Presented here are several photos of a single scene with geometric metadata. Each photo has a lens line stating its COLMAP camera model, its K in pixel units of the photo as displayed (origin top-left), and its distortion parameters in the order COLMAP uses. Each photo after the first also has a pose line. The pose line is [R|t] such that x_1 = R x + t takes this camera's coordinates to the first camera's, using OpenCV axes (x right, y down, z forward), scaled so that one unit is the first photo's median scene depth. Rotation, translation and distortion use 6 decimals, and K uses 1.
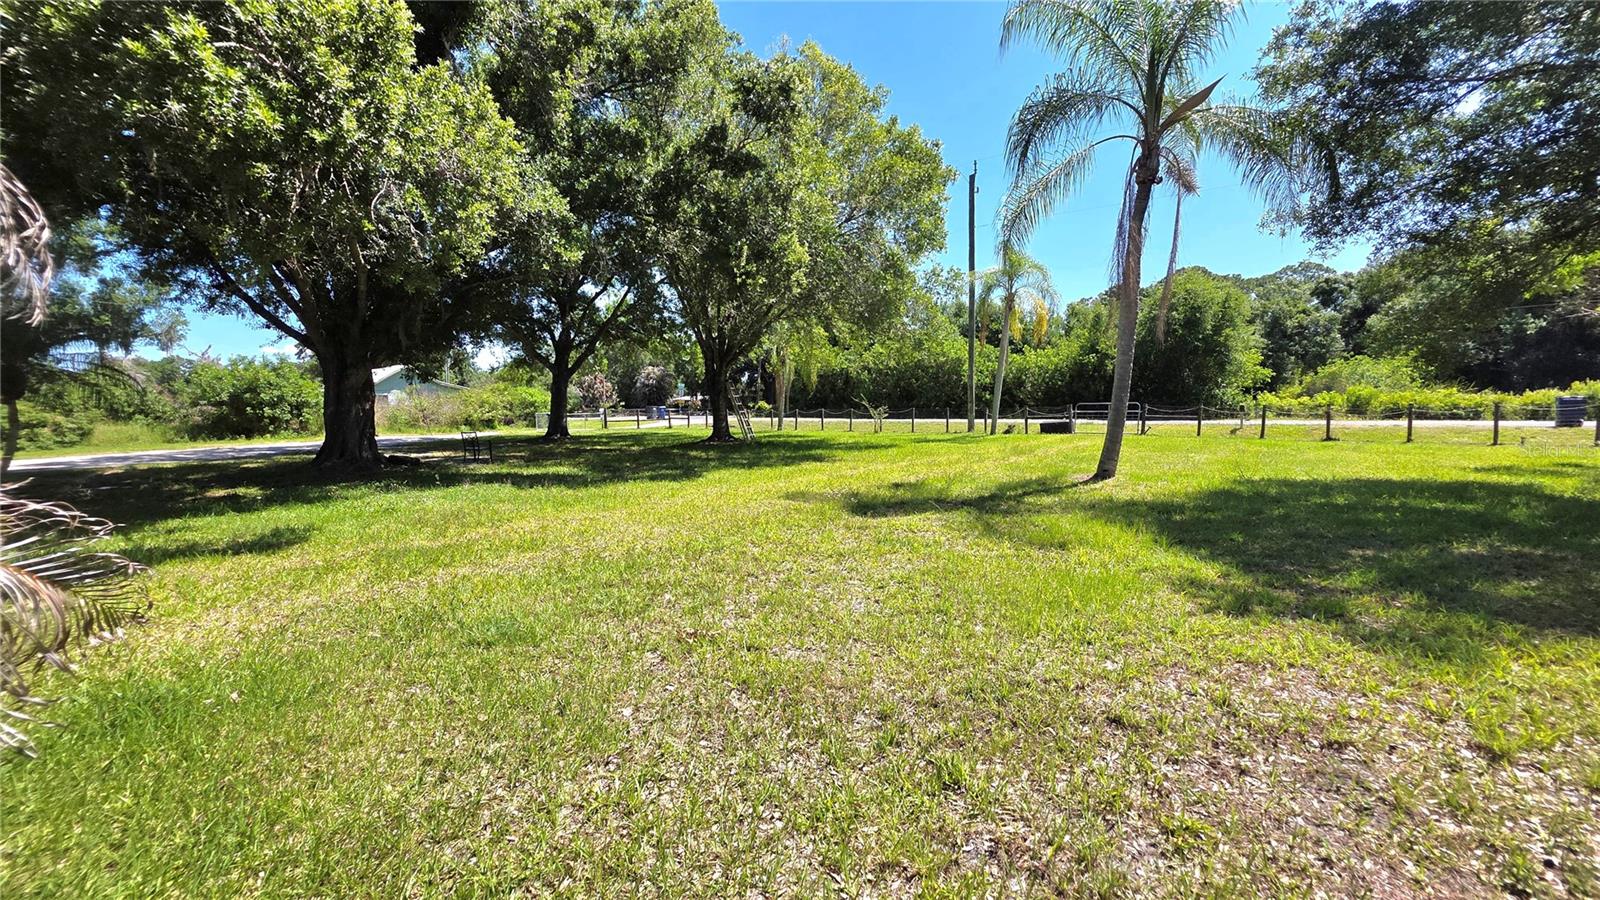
lens RADIAL K [[640.9, 0, 797.4], [0, 640.9, 444.5], [0, 0, 1]] dist [-0.003027, 0.000121]
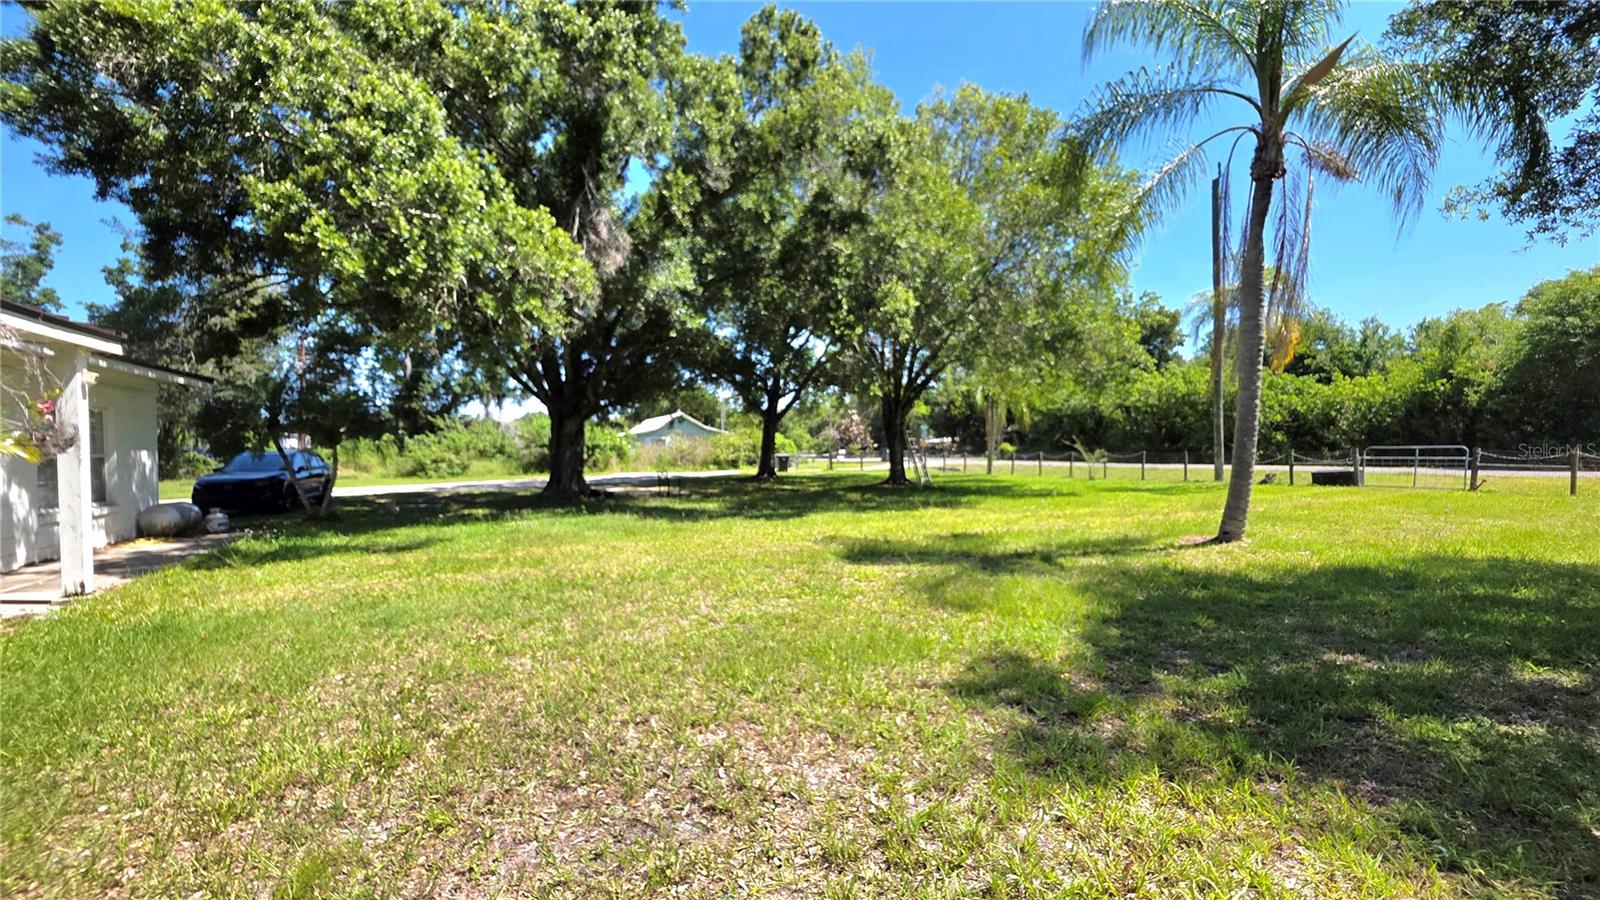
lens RADIAL K [[640.9, 0, 790.2], [0, 640.9, 452.7], [0, 0, 1]] dist [-0.003027, 0.000121]
pose [[0.908634, 0.004692, -0.417568, 0.134597], [-0.026338, 0.998590, -0.046093, -0.003499], [0.416763, 0.052879, 0.907476, 0.011078]]
